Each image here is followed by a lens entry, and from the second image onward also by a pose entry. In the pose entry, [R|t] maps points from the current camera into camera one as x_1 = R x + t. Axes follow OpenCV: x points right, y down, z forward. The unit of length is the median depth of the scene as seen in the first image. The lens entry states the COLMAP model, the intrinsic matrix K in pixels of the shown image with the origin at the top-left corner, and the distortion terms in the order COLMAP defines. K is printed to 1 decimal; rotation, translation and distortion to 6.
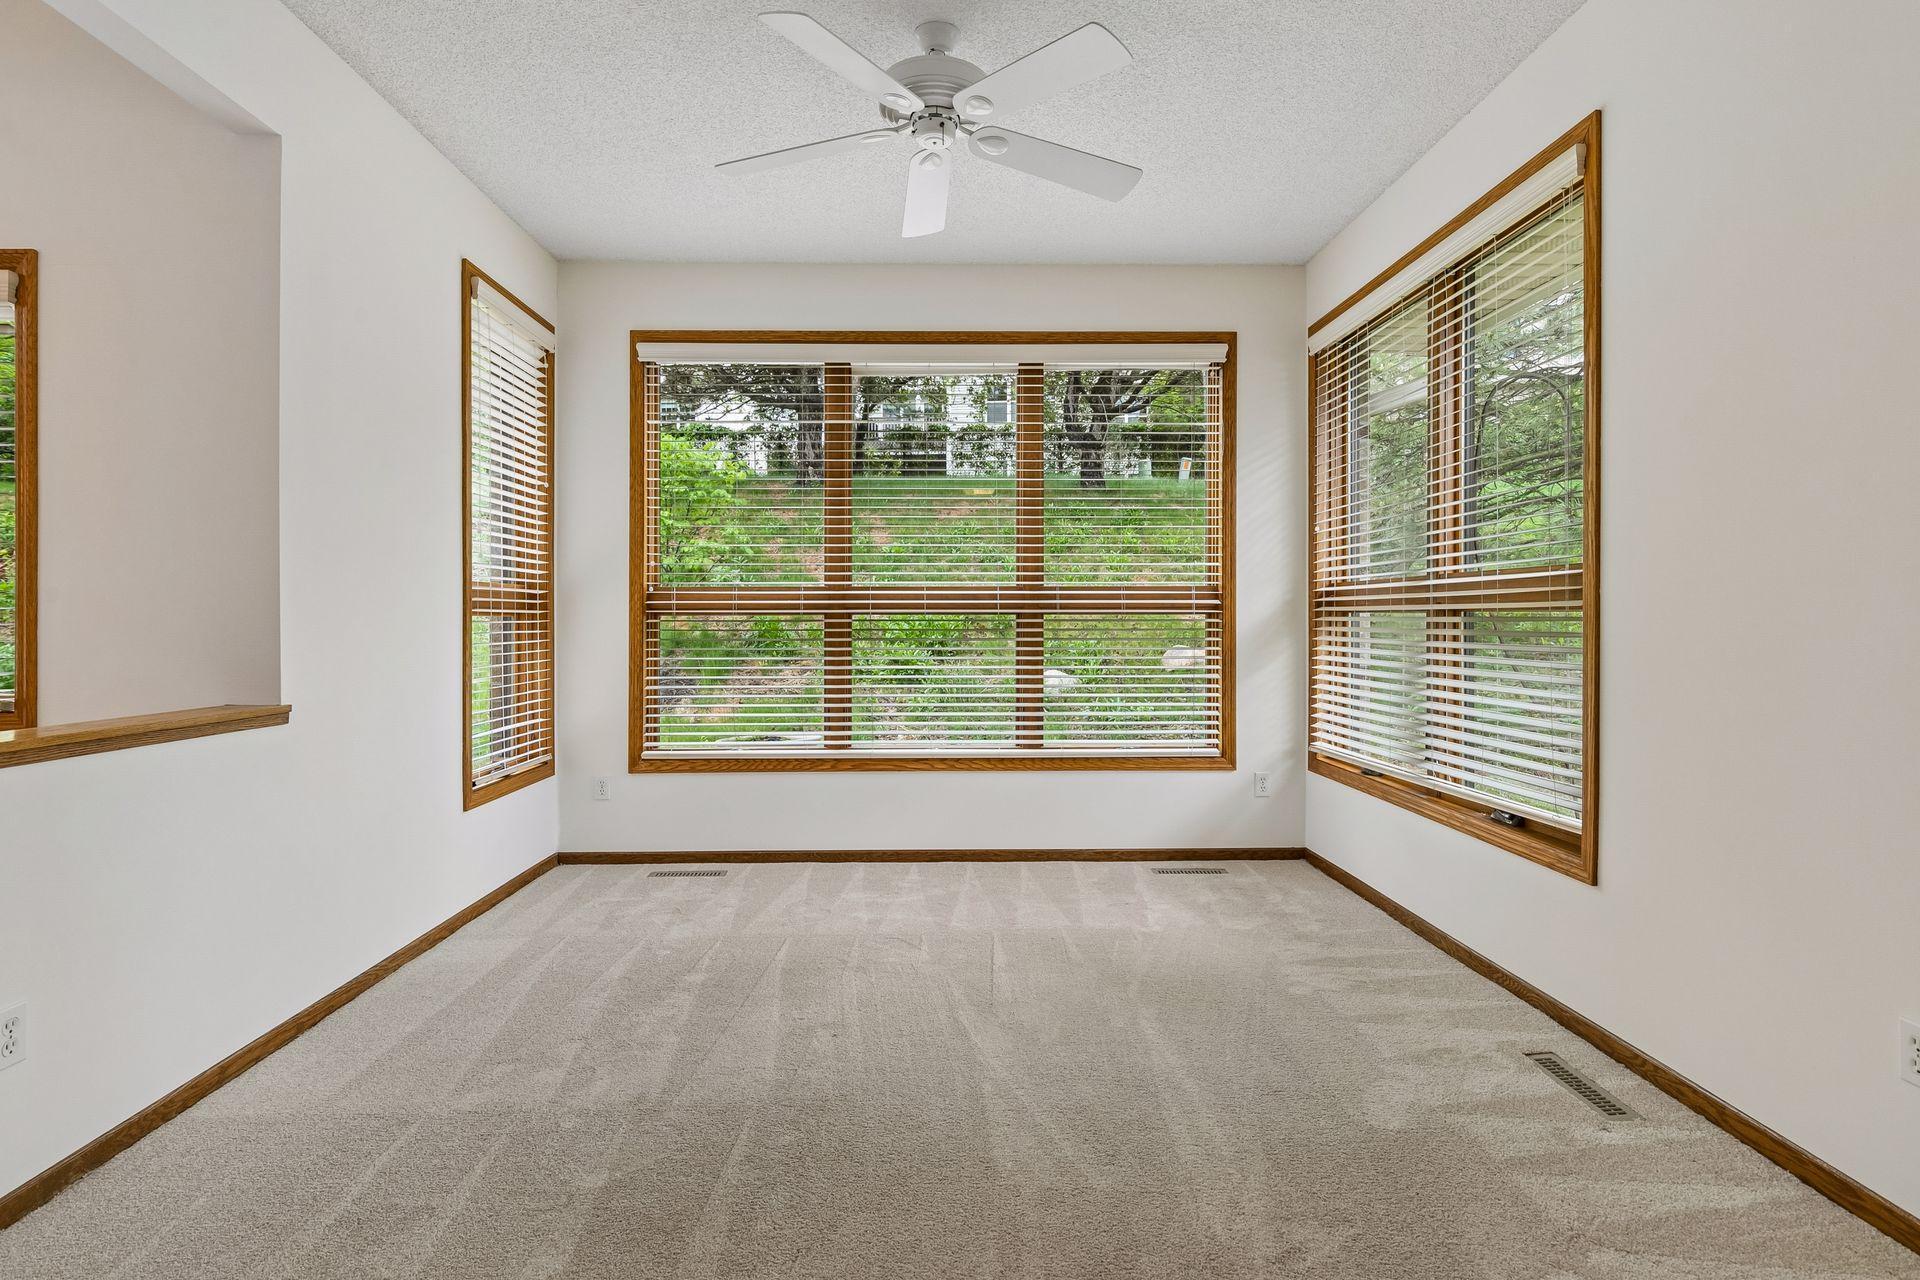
lens RADIAL K [[912.5, 0, 941.6], [0, 912.5, 617.6], [0, 0, 1]] dist [-0.001151, 0.000071]
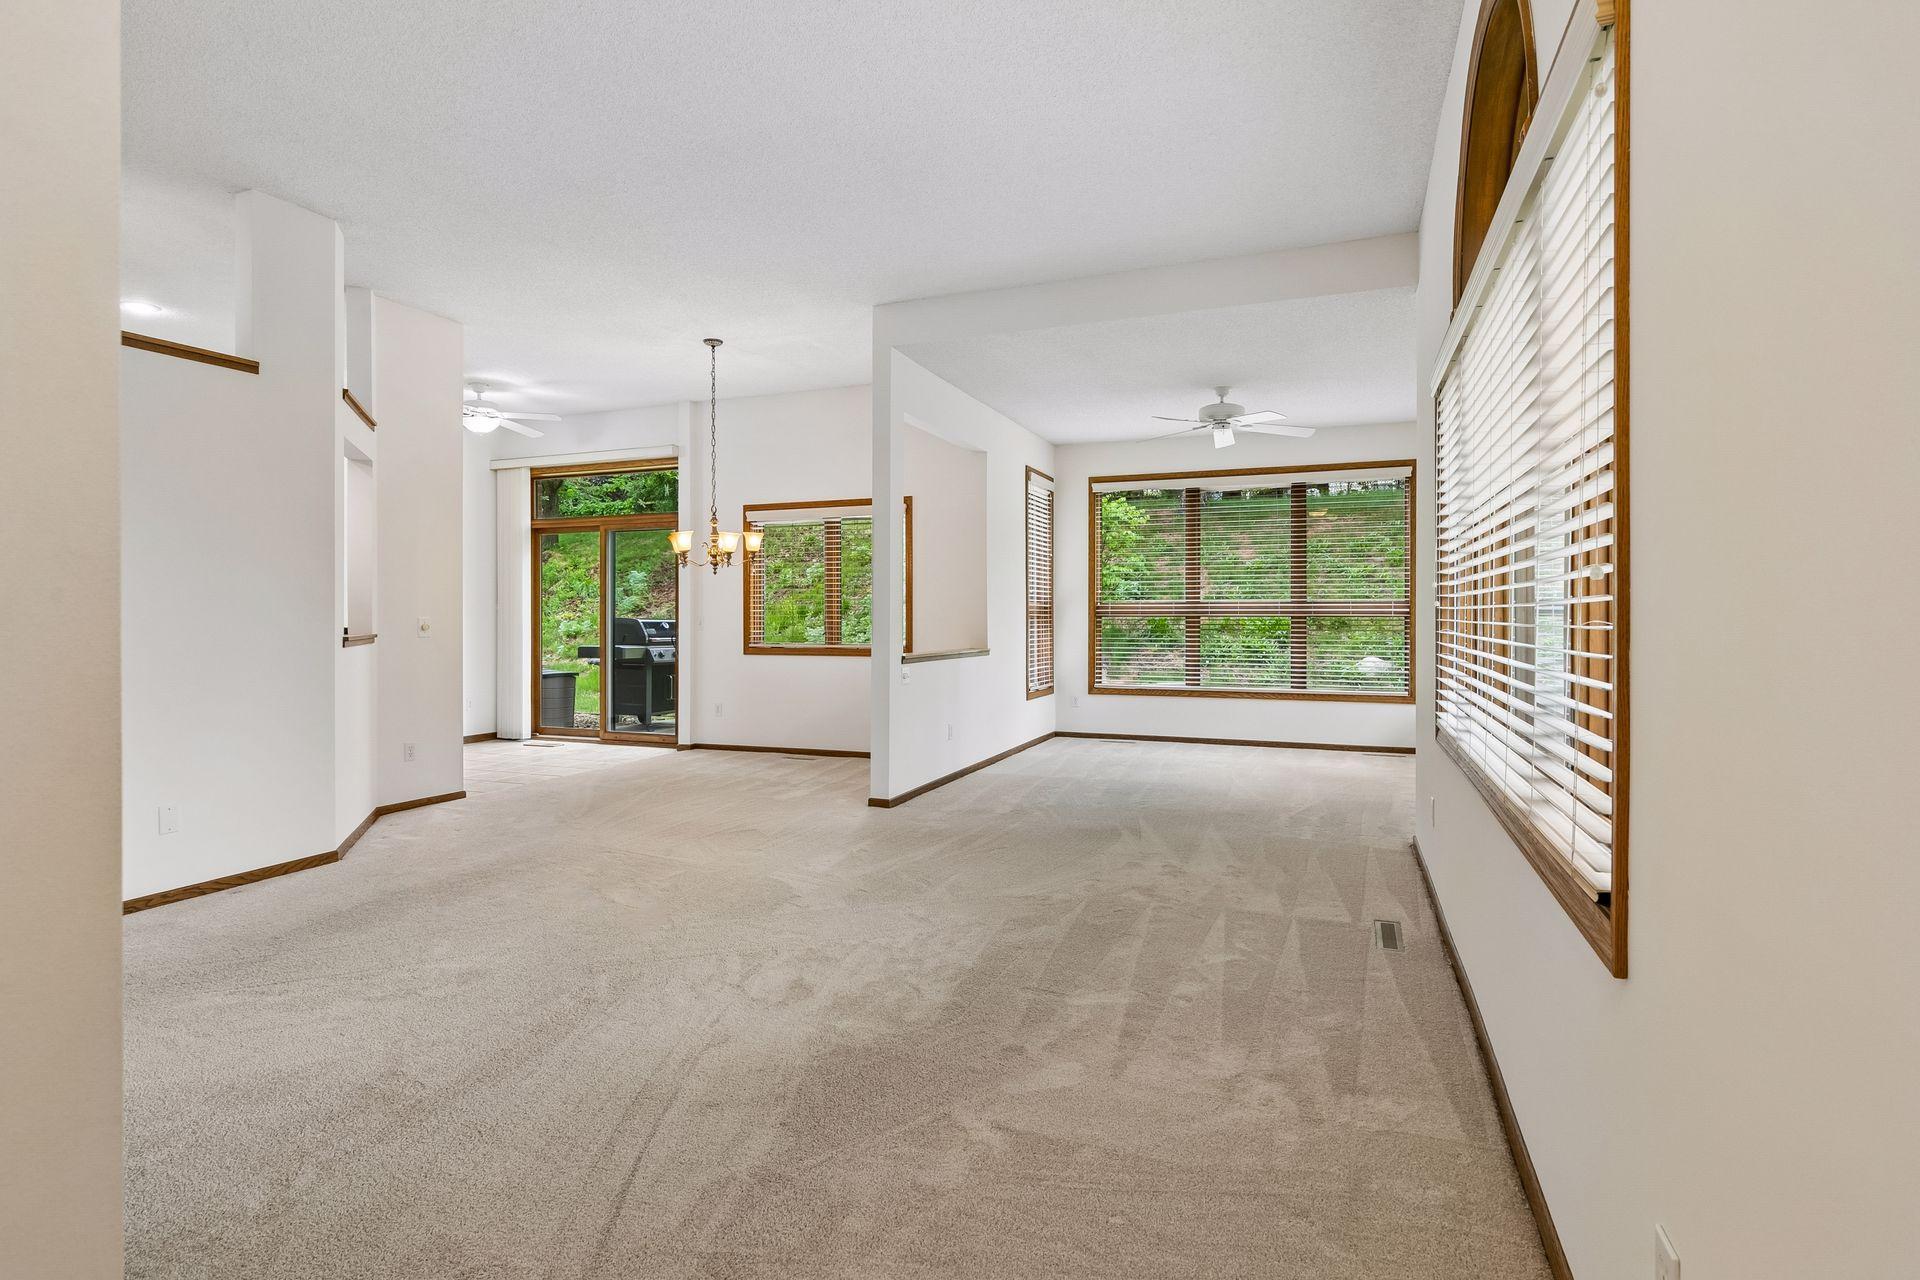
lens RADIAL K [[980.7, 0, 965.8], [0, 980.7, 607.2], [0, 0, 1]] dist [-0.002585, -0.001235]
pose [[0.927408, -0.002014, -0.374047, 0.239395], [-0.000977, 0.999969, -0.007807, -0.007165], [0.374051, 0.007606, 0.927377, -1.216848]]
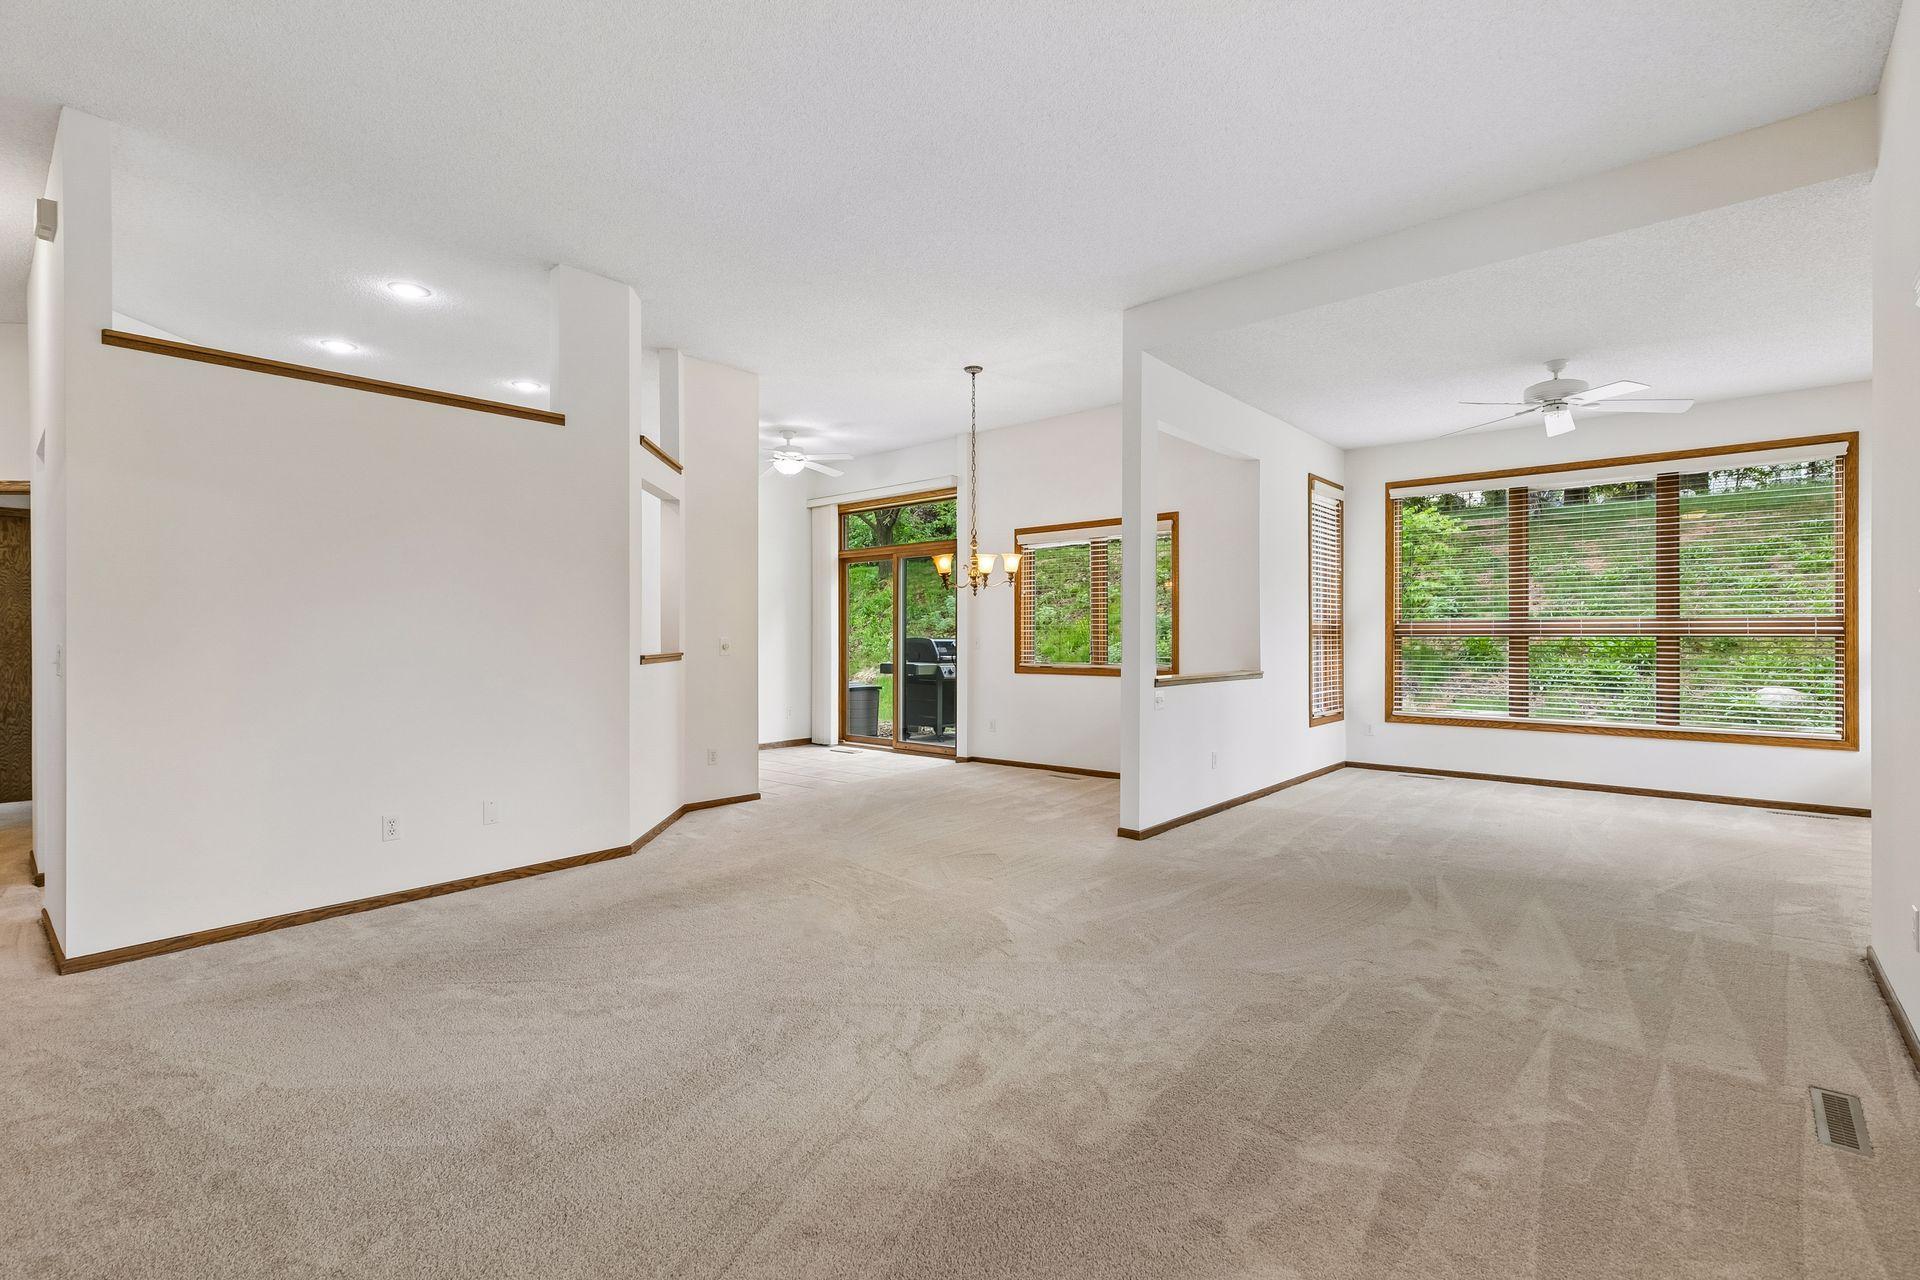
lens RADIAL K [[881.0, 0, 956.6], [0, 881.0, 630.0], [0, 0, 1]] dist [0.004762, -0.000362]
pose [[0.743477, -0.002647, -0.668756, 0.222753], [0.000037, 0.999992, -0.003916, -0.010001], [0.668761, 0.002887, 0.743471, -0.977515]]
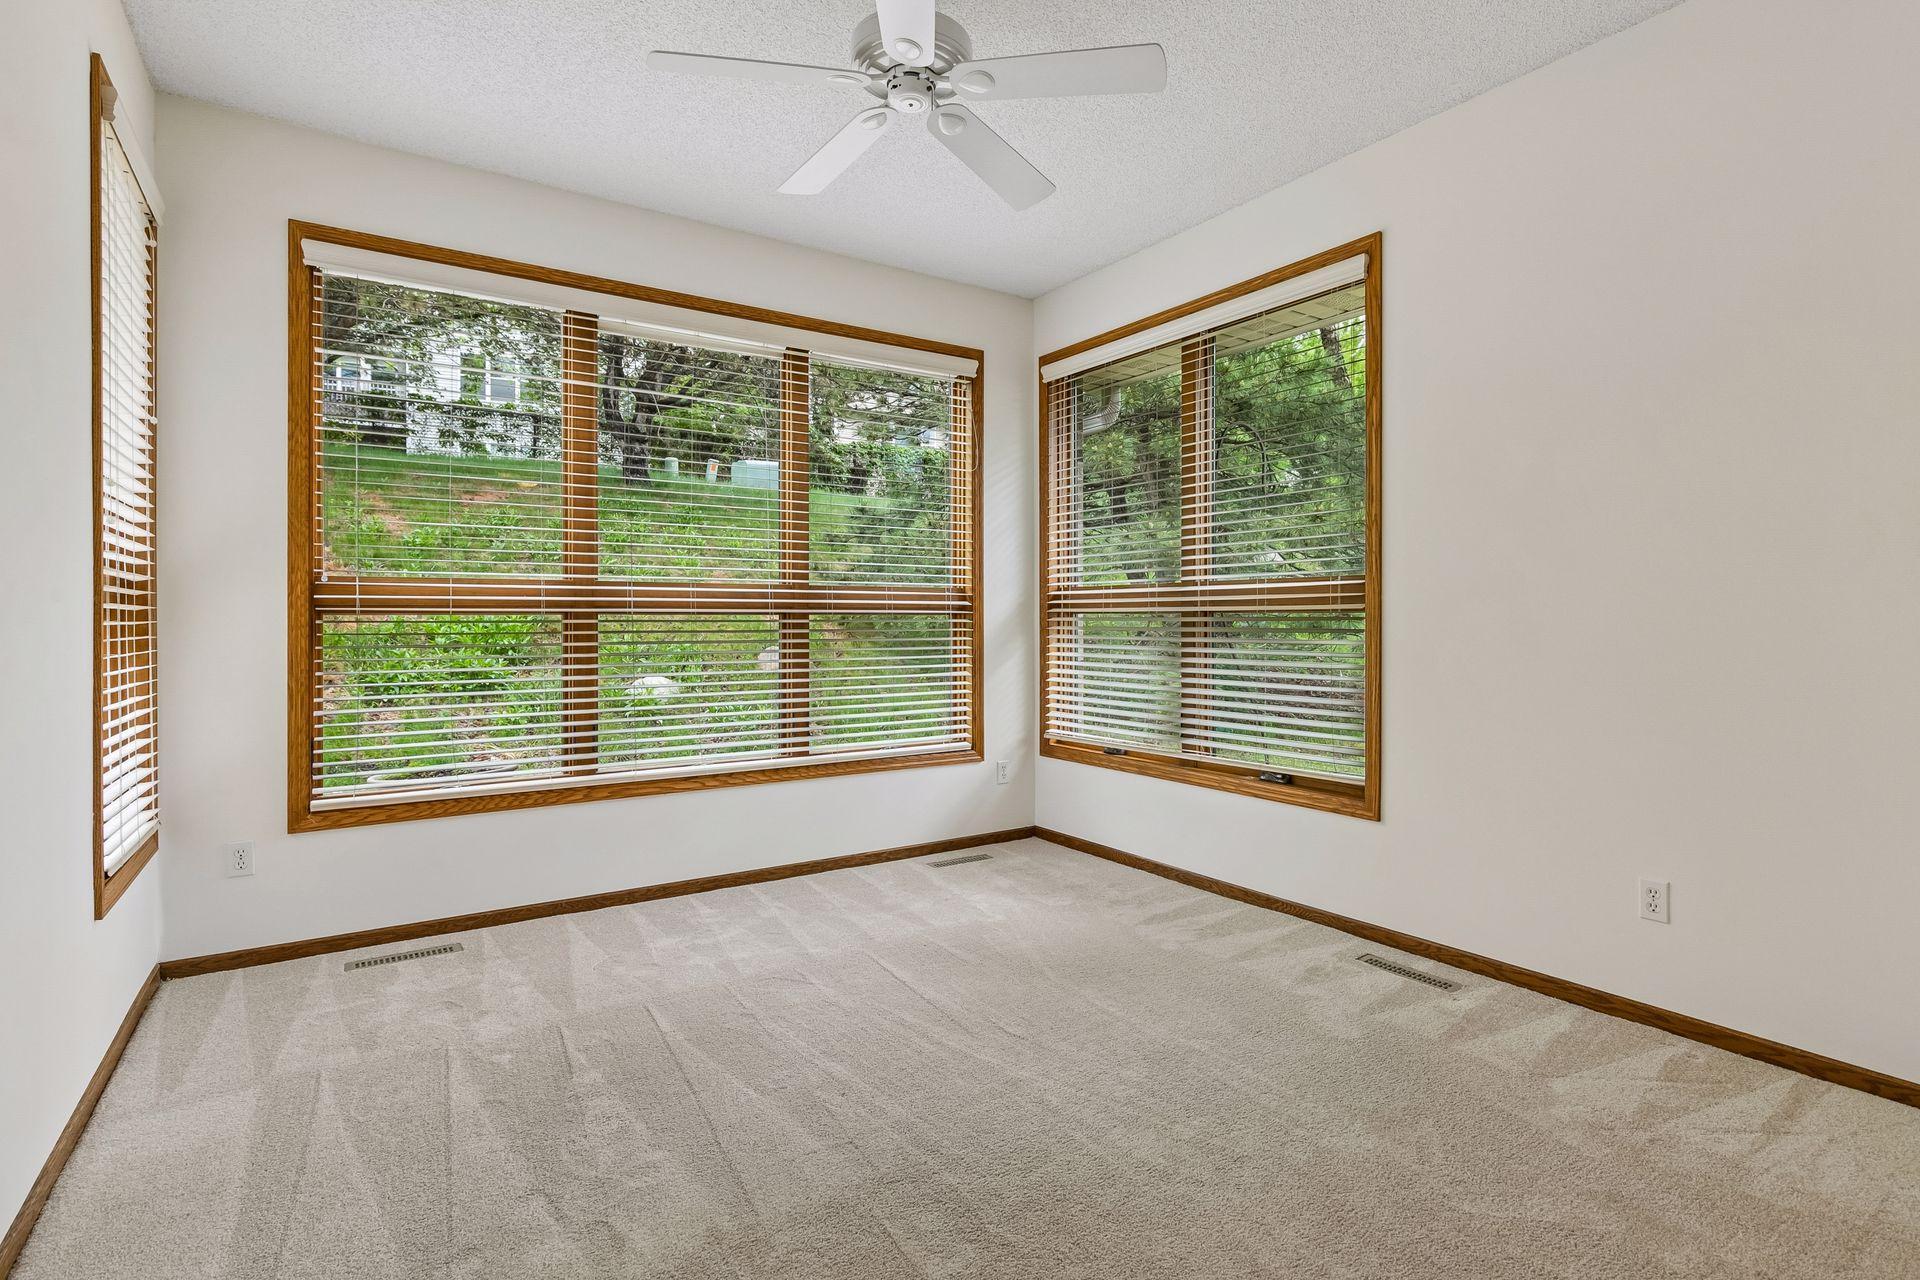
lens RADIAL K [[912.5, 0, 947.7], [0, 912.5, 620.2], [0, 0, 1]] dist [-0.001151, 0.000071]
pose [[0.851225, -0.000693, 0.524800, -0.296771], [0.000323, 1.000000, 0.000798, 0.001778], [-0.524800, -0.000510, 0.851225, 0.122660]]
